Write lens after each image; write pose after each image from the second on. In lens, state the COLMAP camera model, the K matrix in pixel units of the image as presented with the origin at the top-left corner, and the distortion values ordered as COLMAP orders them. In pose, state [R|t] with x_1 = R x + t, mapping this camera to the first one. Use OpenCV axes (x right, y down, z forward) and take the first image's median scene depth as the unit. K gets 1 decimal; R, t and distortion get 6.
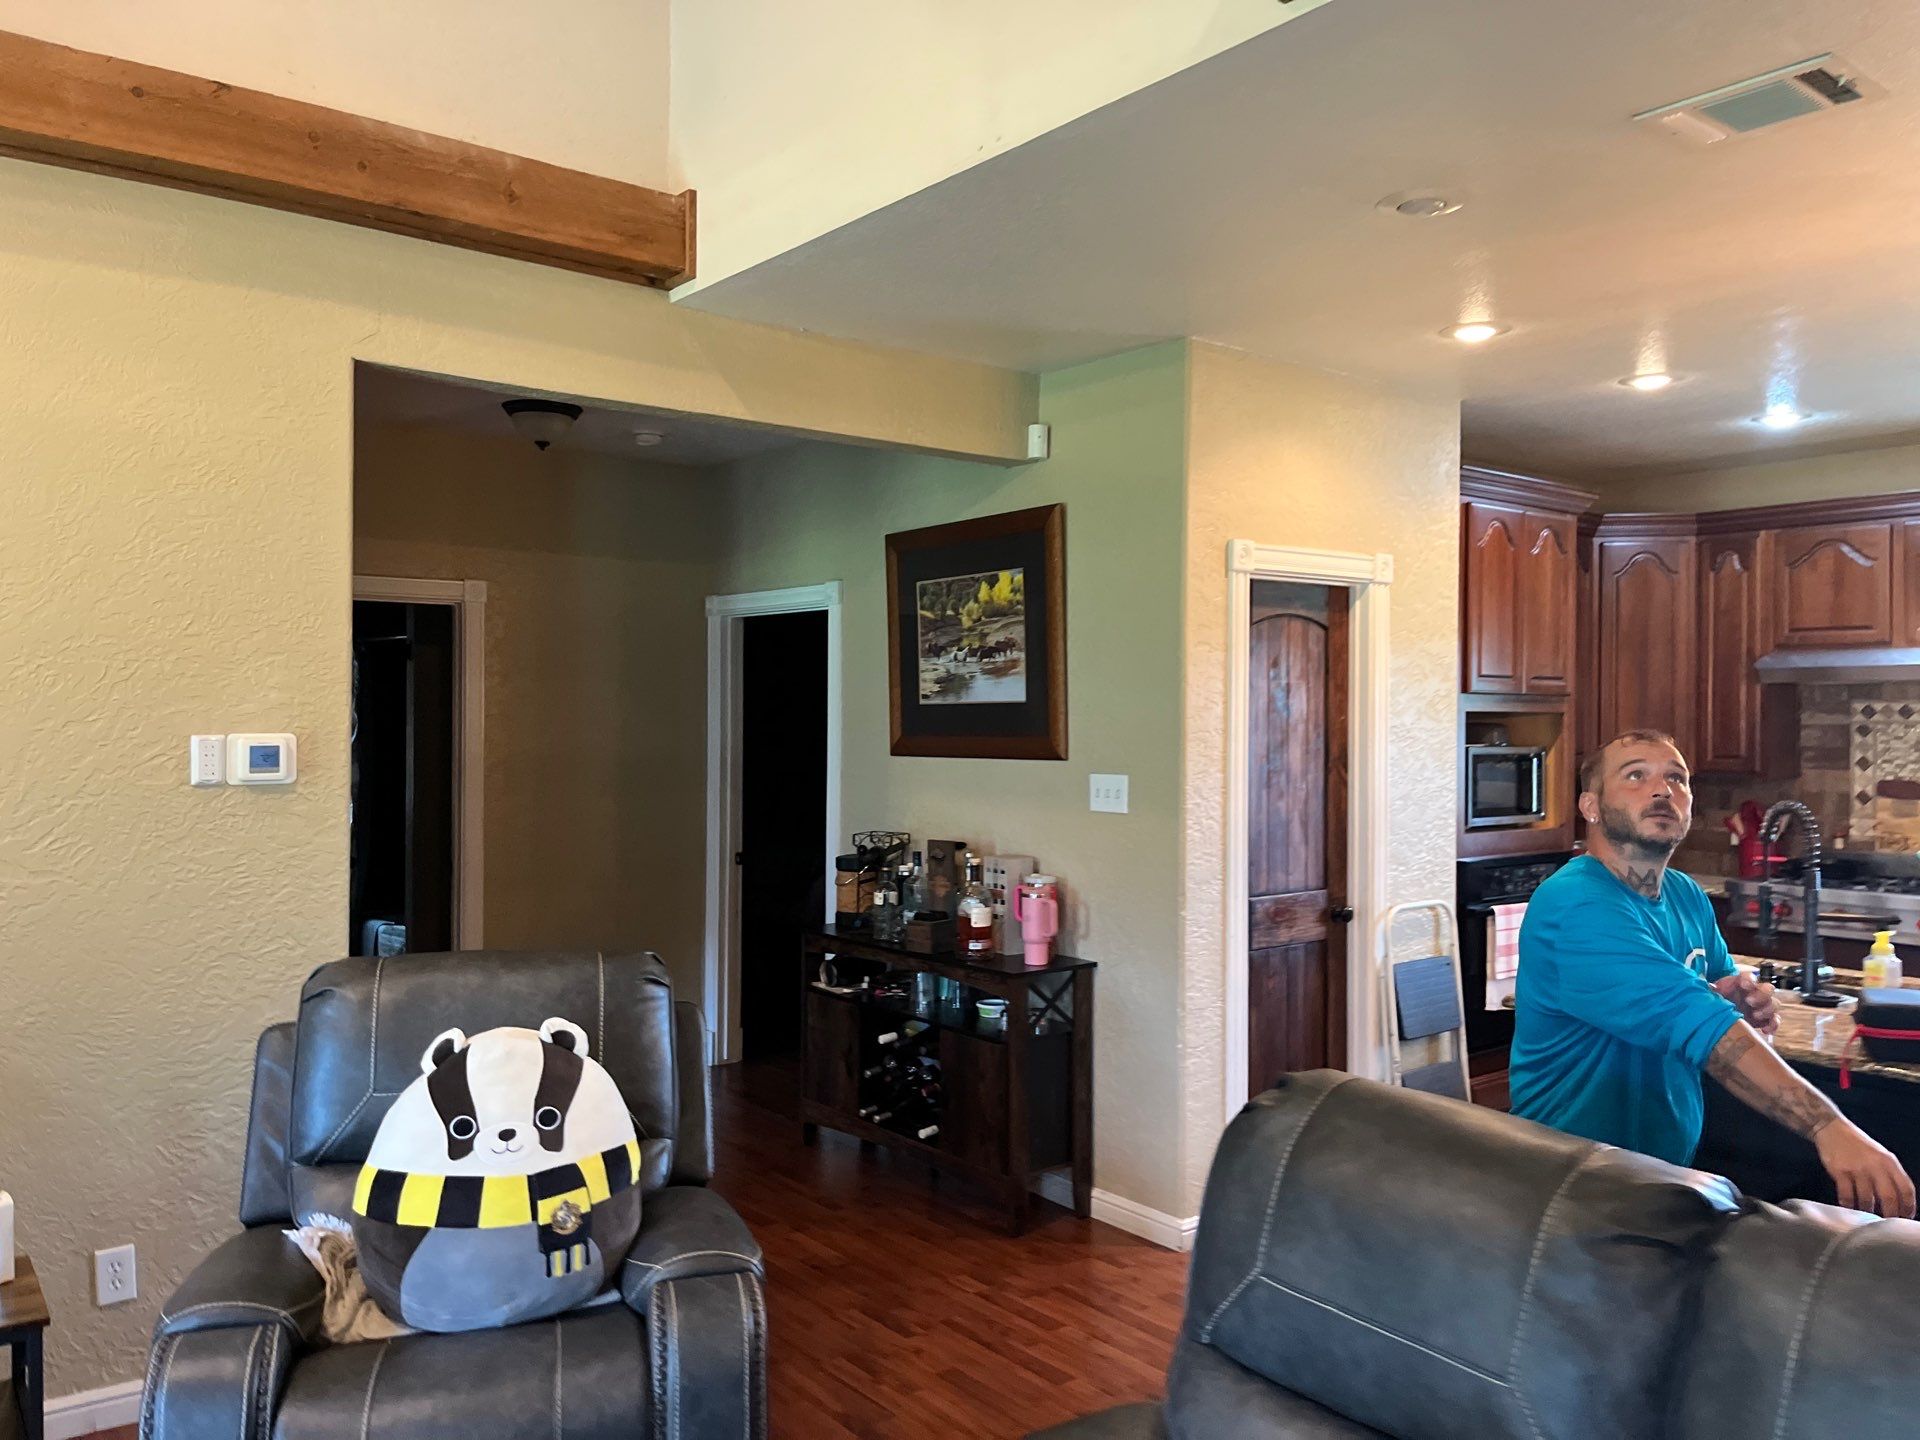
lens RADIAL K [[1437.9, 0, 960.0], [0, 1437.9, 720.0], [0, 0, 1]] dist [0.079424, -0.110225]
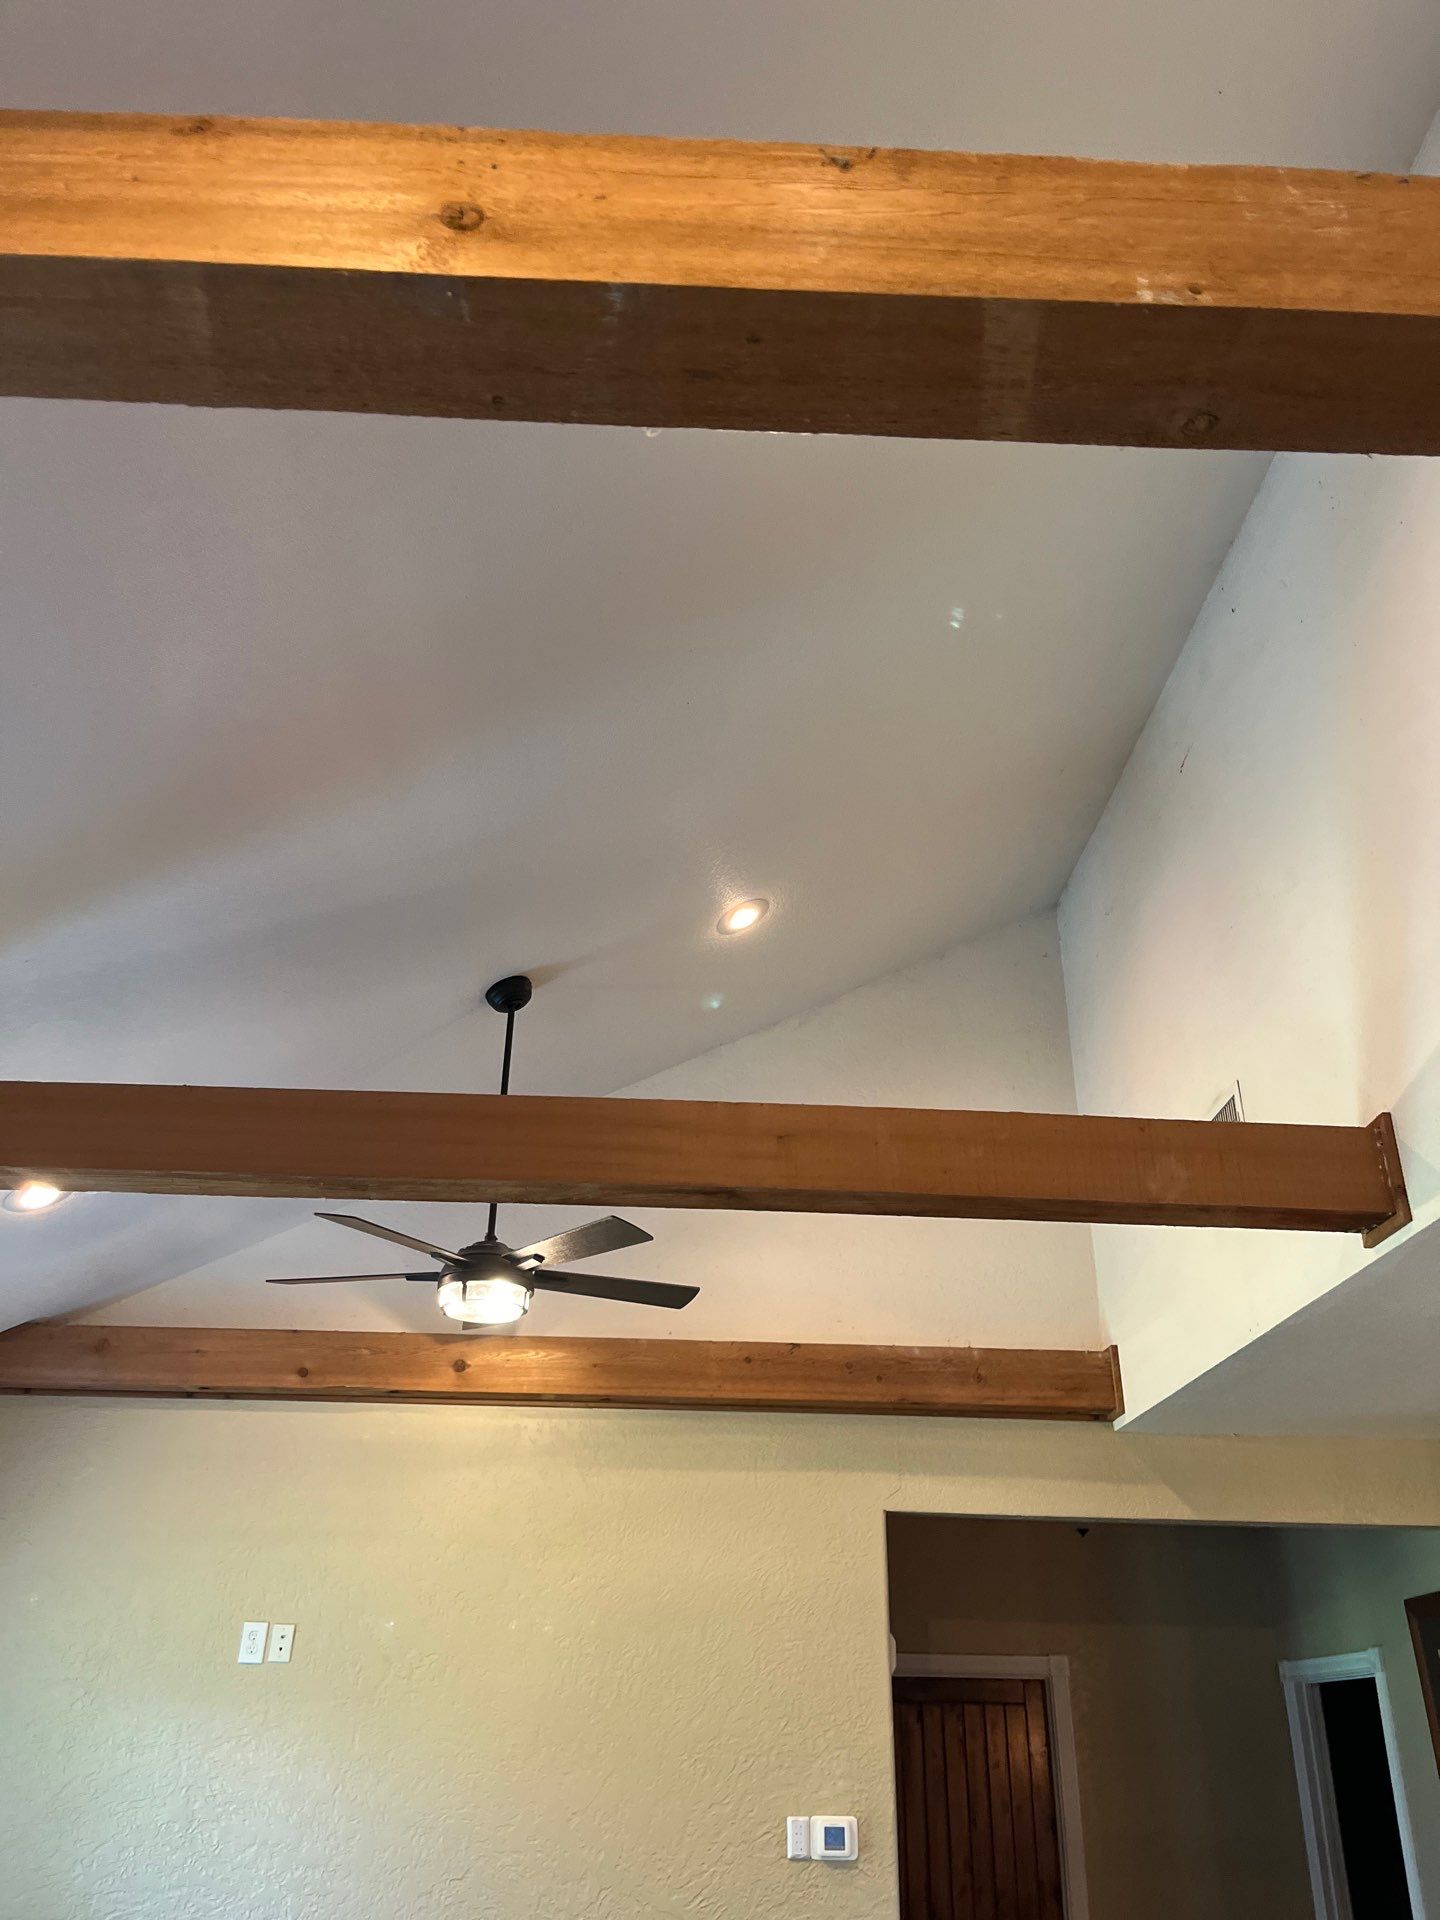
lens RADIAL K [[1437.9, 0, 728.4], [0, 1437.9, 966.8], [0, 0, 1]] dist [0.079424, -0.110225]
pose [[0.806551, -0.275471, -0.523059, 0.451202], [-0.011338, 0.877424, -0.479582, -0.039378], [0.591056, 0.392738, 0.704564, -0.393615]]
